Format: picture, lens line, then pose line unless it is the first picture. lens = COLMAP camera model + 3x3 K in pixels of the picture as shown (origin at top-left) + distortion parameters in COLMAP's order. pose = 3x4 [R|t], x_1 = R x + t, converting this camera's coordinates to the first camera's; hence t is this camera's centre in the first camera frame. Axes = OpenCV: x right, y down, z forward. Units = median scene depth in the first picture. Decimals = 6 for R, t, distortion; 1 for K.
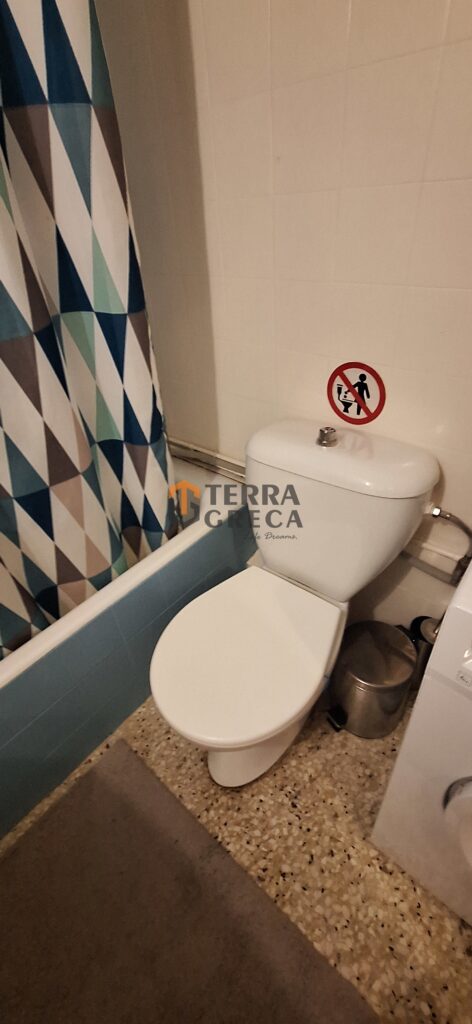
lens RADIAL K [[409.6, 0, 233.2], [0, 409.6, 515.0], [0, 0, 1]] dist [-0.006005, 0.001141]
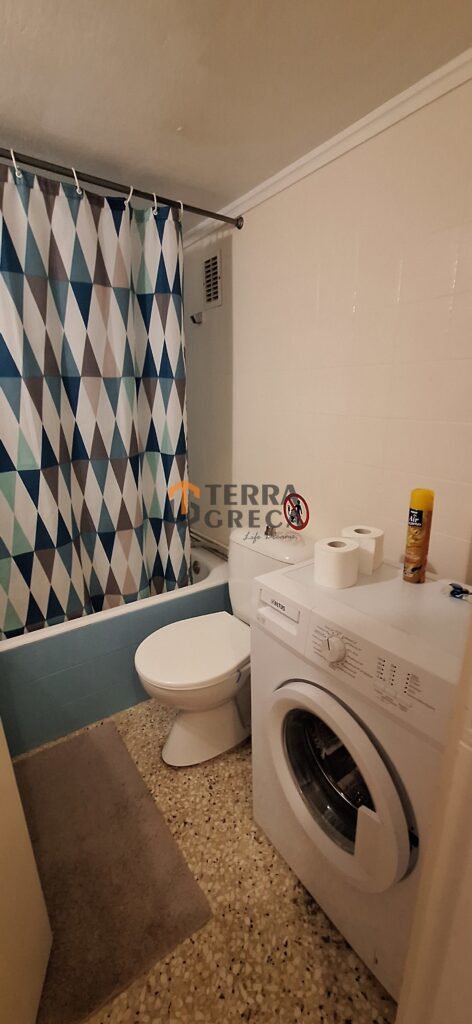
lens RADIAL K [[409.6, 0, 238.1], [0, 409.6, 511.7], [0, 0, 1]] dist [-0.006005, 0.001141]
pose [[0.966549, 0.130744, -0.220658, 0.452251], [-0.200940, 0.920662, -0.334671, 0.330815], [0.159395, 0.367815, 0.916136, -0.612503]]
